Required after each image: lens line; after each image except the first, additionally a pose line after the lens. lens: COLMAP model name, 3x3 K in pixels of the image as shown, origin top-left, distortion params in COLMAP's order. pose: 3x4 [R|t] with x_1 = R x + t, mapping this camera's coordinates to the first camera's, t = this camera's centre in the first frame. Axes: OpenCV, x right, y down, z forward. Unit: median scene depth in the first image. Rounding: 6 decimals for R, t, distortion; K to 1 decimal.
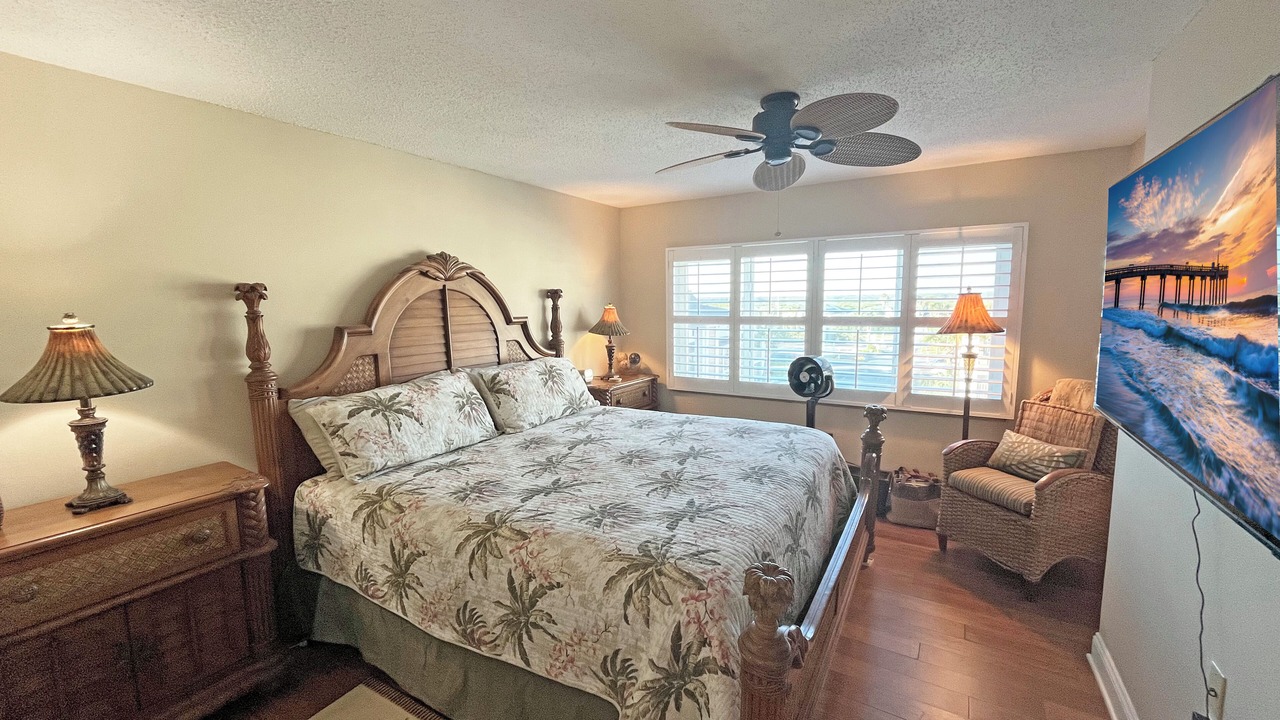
lens RADIAL K [[519.2, 0, 632.9], [0, 519.2, 363.2], [0, 0, 1]] dist [-0.002840, -0.000108]
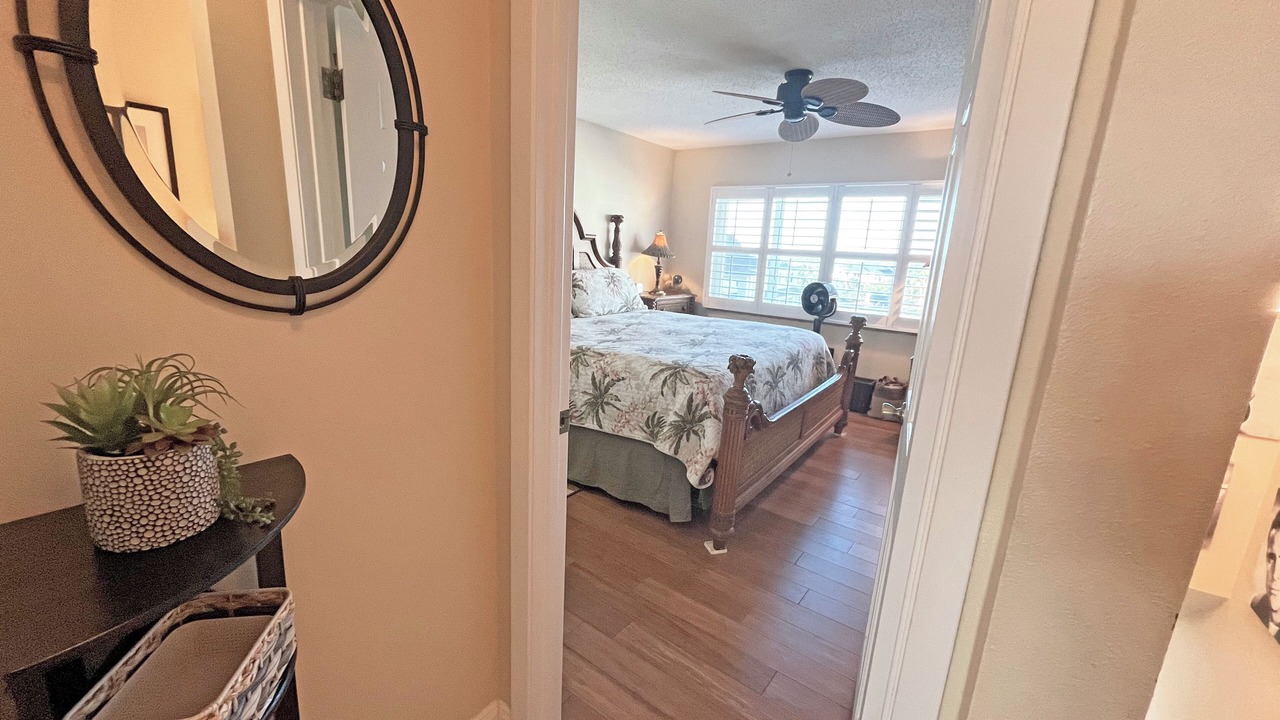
lens RADIAL K [[519.2, 0, 632.9], [0, 519.2, 363.2], [0, 0, 1]] dist [-0.002840, -0.000108]
pose [[0.994385, 0.077905, -0.071621, 0.003405], [-0.070365, 0.992255, 0.102362, 0.127702], [0.079041, -0.096747, 0.992166, -0.423150]]
